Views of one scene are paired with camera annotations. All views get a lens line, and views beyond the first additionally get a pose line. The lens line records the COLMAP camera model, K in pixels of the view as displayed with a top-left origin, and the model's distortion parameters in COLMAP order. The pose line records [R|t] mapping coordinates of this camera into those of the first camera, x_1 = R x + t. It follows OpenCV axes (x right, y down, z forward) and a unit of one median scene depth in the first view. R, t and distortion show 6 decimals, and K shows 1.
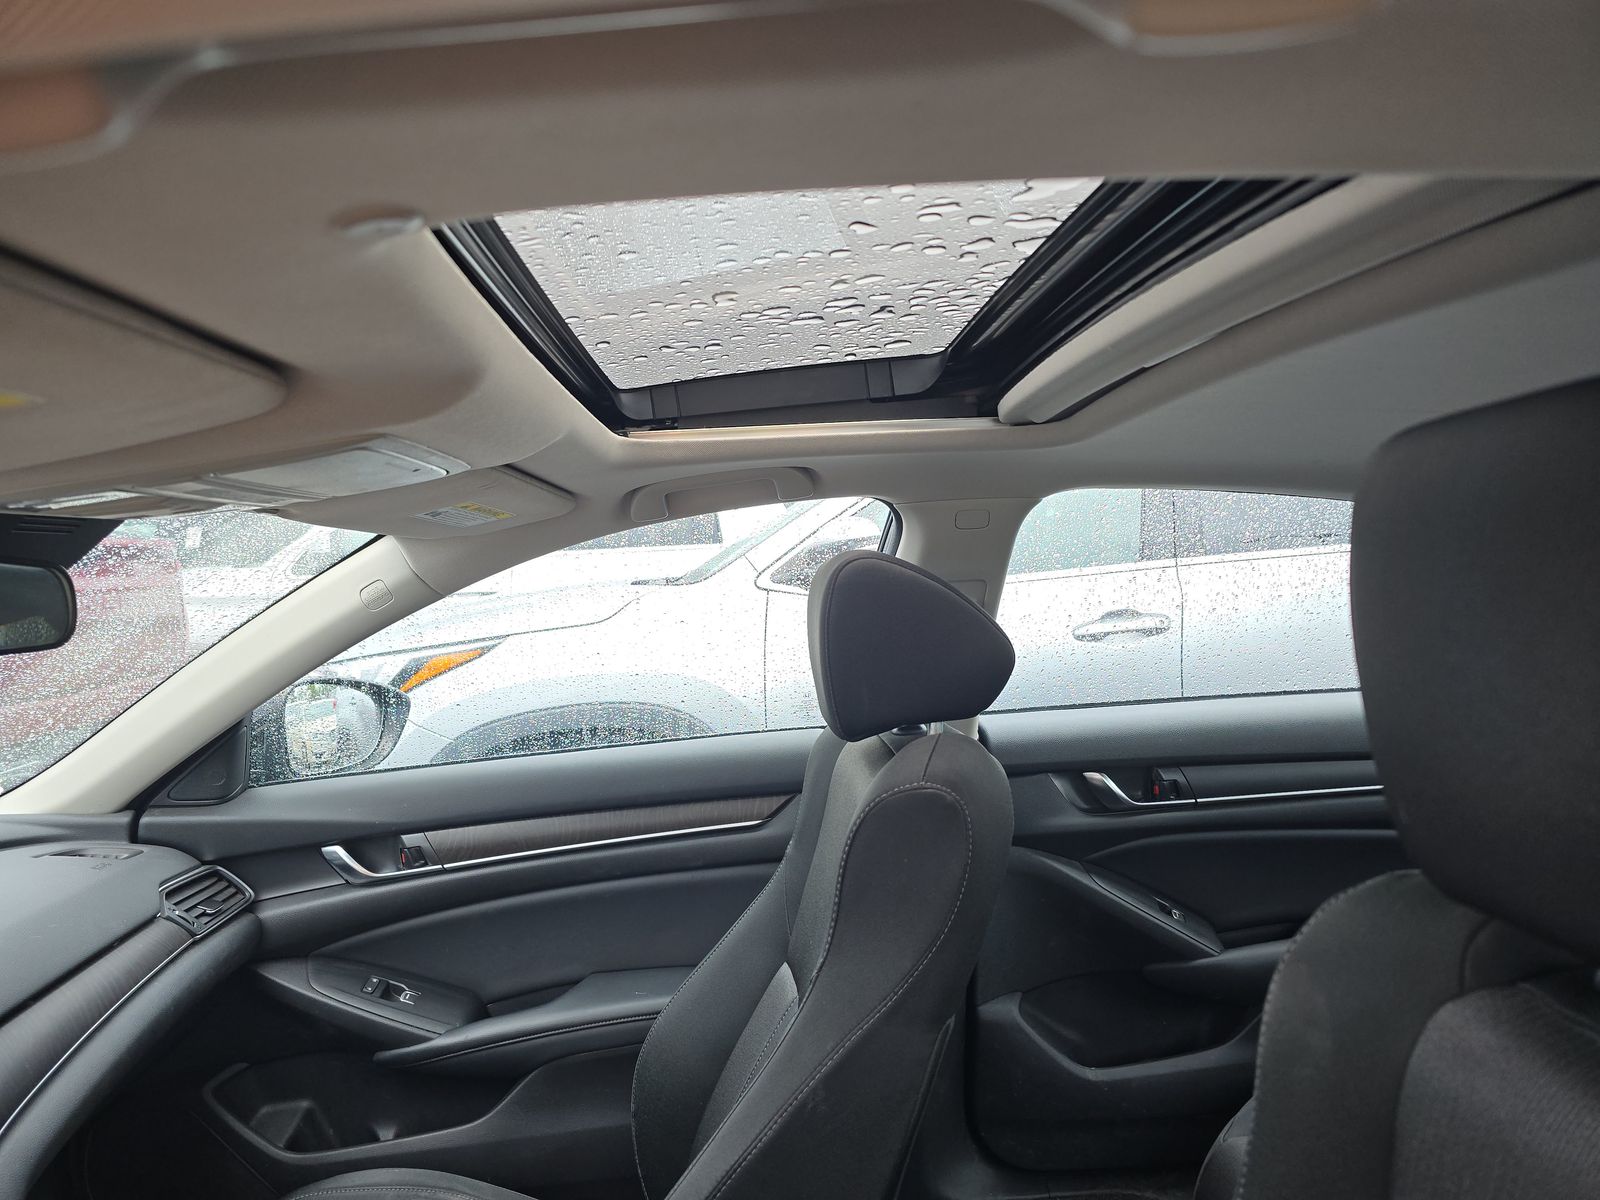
lens RADIAL K [[1071.8, 0, 800.0], [0, 1071.8, 600.0], [0, 0, 1]] dist [-0.018150, -0.001772]
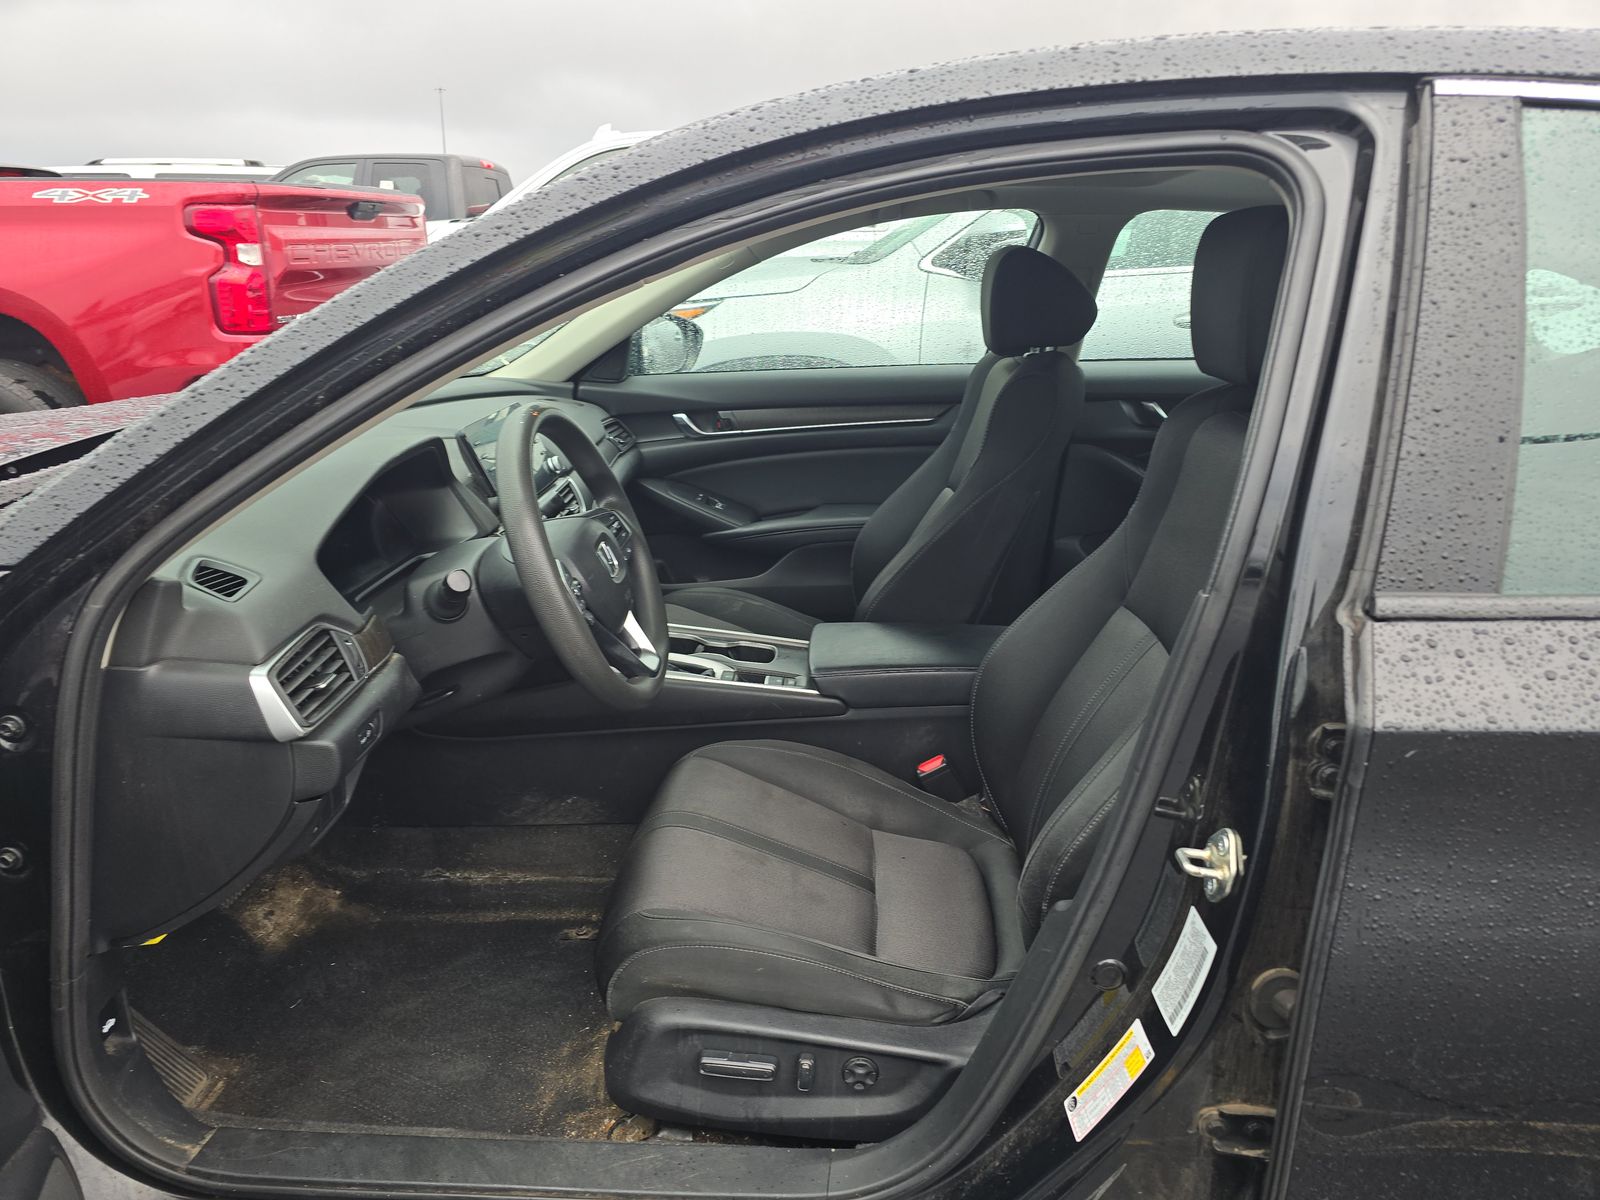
lens RADIAL K [[1075.5, 0, 796.8], [0, 1075.5, 628.1], [0, 0, 1]] dist [0.021397, -0.060448]
pose [[0.991787, 0.086745, -0.093985, -0.063477], [-0.054301, 0.950917, 0.304644, 0.023694], [0.115798, -0.297038, 0.947818, -0.700705]]
